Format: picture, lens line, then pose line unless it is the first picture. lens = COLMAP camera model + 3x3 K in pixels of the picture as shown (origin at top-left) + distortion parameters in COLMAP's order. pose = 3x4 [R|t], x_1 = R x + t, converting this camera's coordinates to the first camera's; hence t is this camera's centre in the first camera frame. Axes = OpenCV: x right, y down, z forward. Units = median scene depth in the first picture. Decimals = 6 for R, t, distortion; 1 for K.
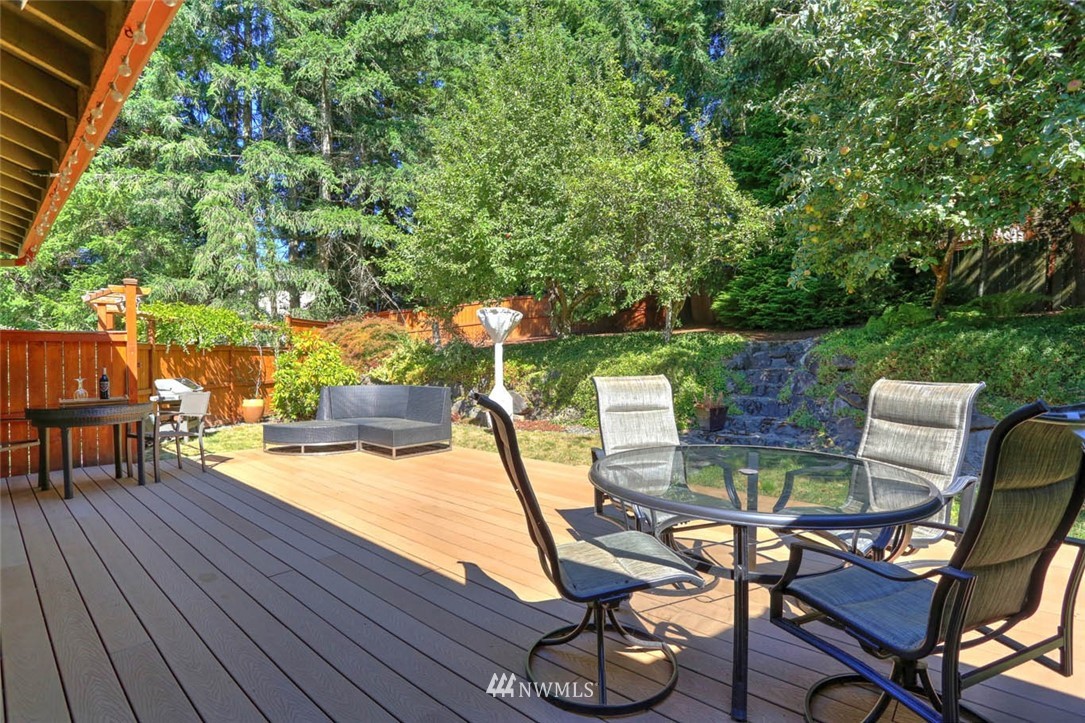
lens RADIAL K [[519.5, 0, 542.5], [0, 519.5, 361.5], [0, 0, 1]] dist [-0.030187, -0.000095]
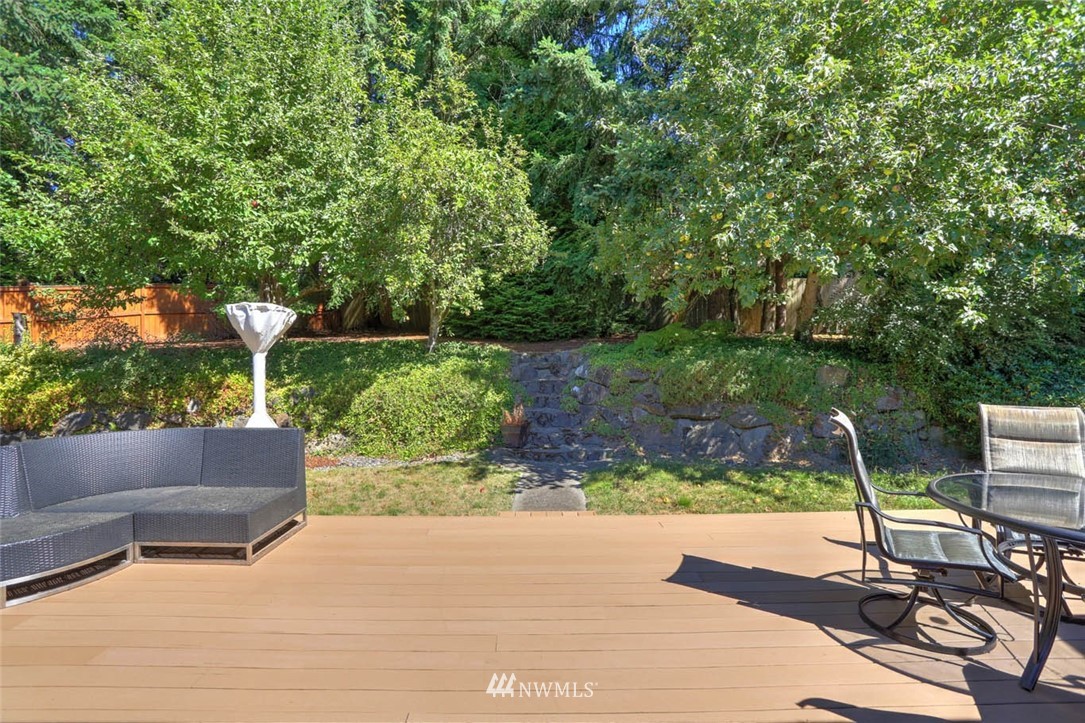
lens RADIAL K [[527.4, 0, 530.3], [0, 527.4, 353.2], [0, 0, 1]] dist [-0.050039, 0.030843]
pose [[0.750762, 0.007079, 0.660535, -0.282973], [0.006387, 0.999818, -0.017974, -0.021165], [-0.660542, 0.017713, 0.750580, 0.232140]]
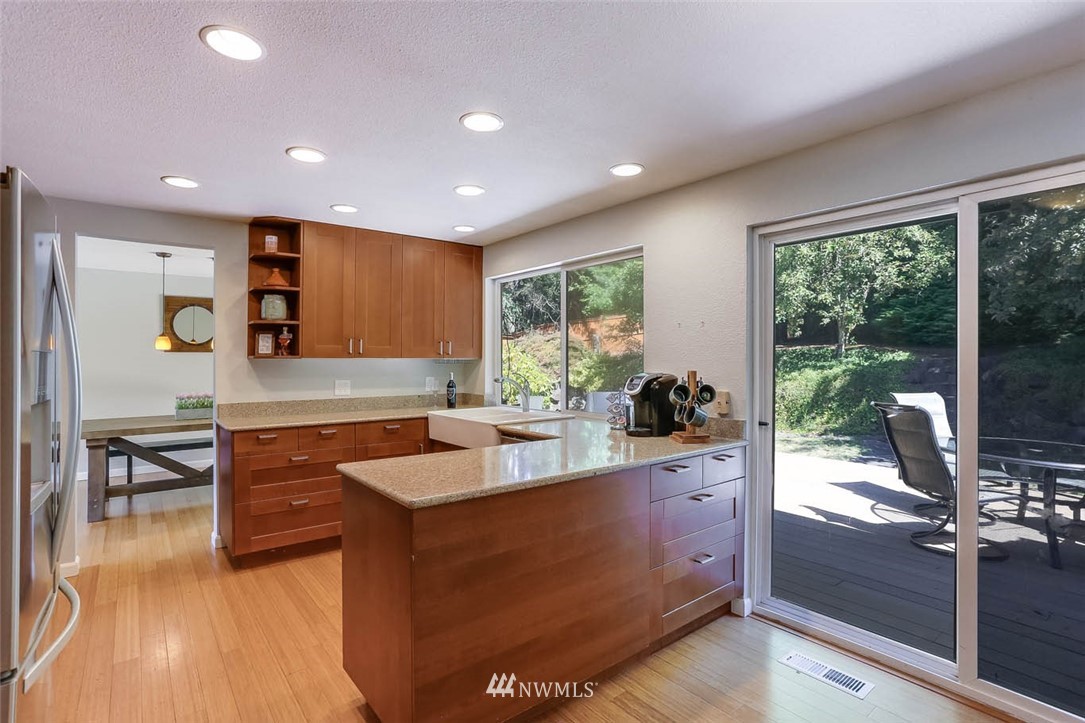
lens RADIAL K [[514.9, 0, 542.5], [0, 514.9, 361.5], [0, 0, 1]] dist [-0.003429, -0.000092]
pose [[0.984767, 0.010647, -0.173550, -0.237115], [-0.012048, 0.999903, -0.007023, -0.015260], [0.173459, 0.009007, 0.984800, -0.252041]]
